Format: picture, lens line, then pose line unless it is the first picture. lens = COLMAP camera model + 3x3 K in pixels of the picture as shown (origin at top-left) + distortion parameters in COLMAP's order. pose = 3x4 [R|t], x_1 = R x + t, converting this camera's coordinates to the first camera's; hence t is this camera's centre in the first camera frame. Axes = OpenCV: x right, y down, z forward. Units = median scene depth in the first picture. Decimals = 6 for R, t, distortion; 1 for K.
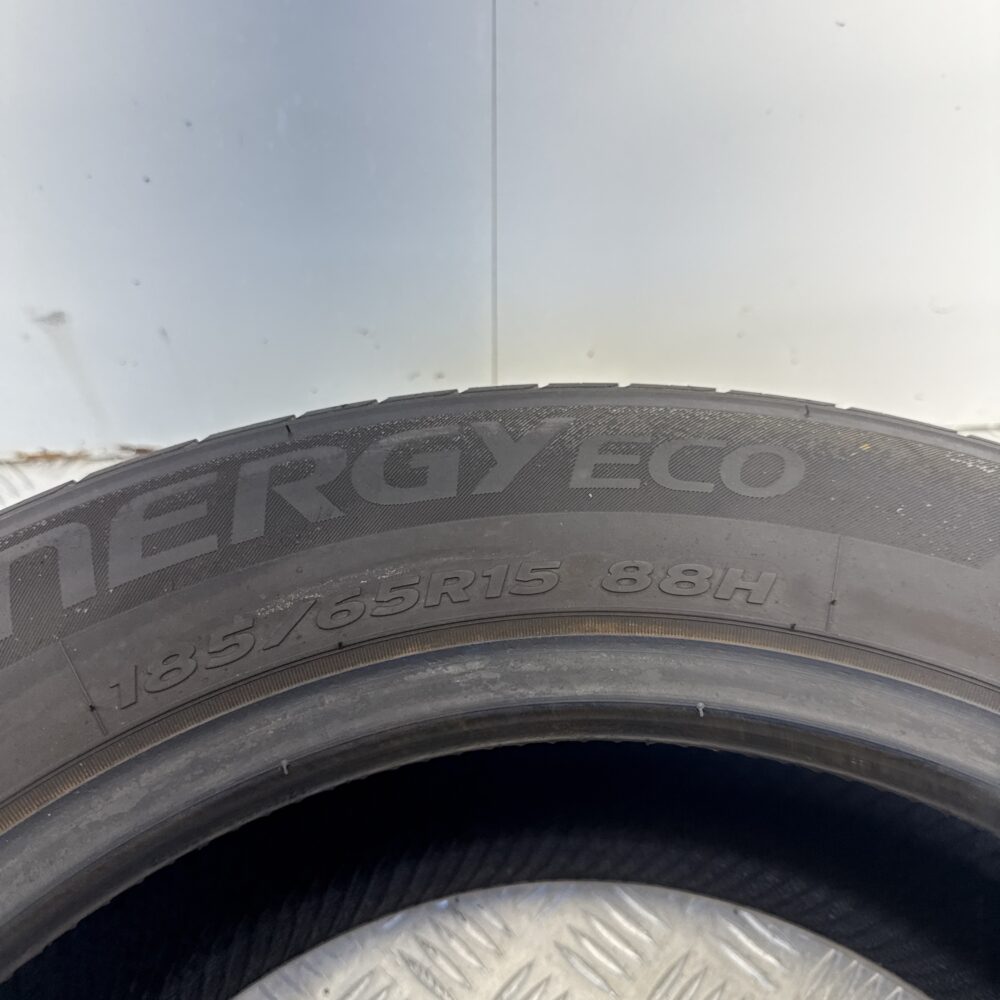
lens RADIAL K [[893.1, 0, 501.2], [0, 893.1, 501.6], [0, 0, 1]] dist [0.052749, -0.016270]
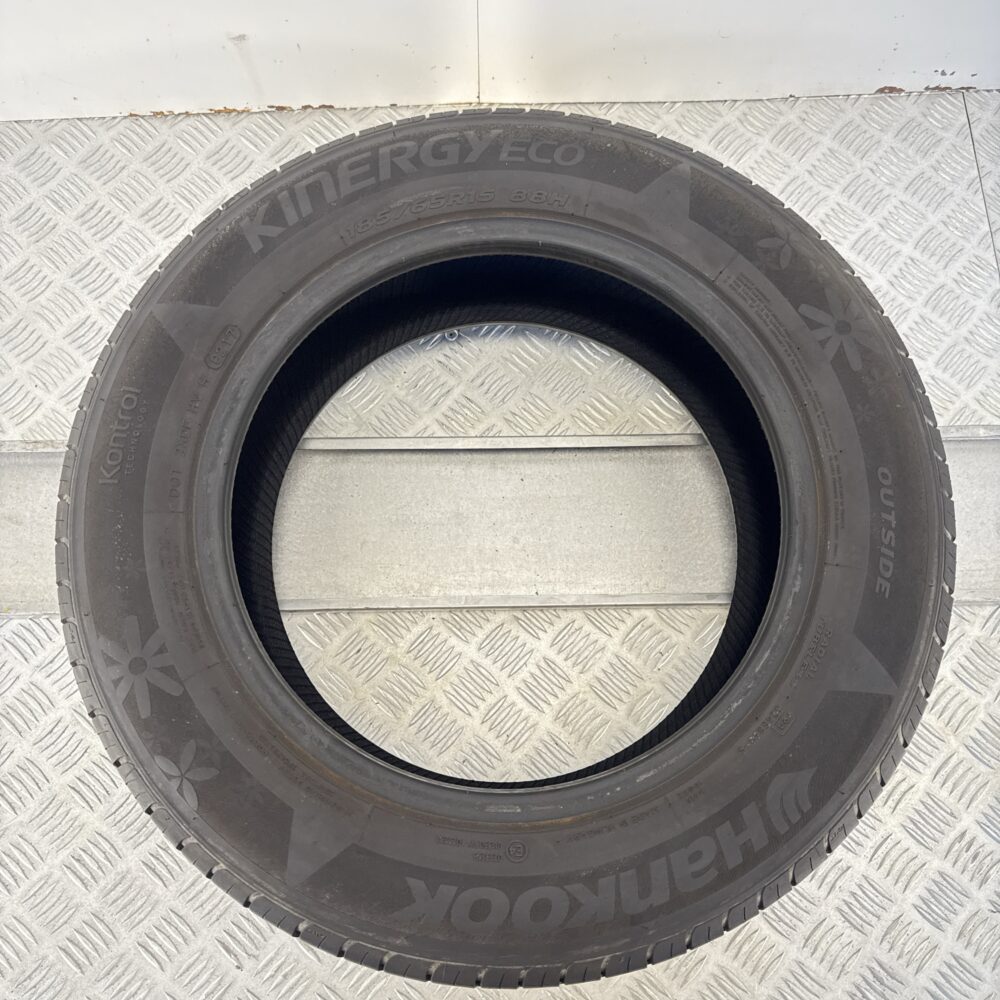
lens RADIAL K [[893.1, 0, 500.0], [0, 893.1, 502.9], [0, 0, 1]] dist [0.052749, -0.016270]
pose [[0.999878, 0.015364, 0.002656, 0.087199], [-0.015041, 0.905548, 0.423976, -0.235064], [0.004109, -0.423965, 0.905669, -1.950659]]
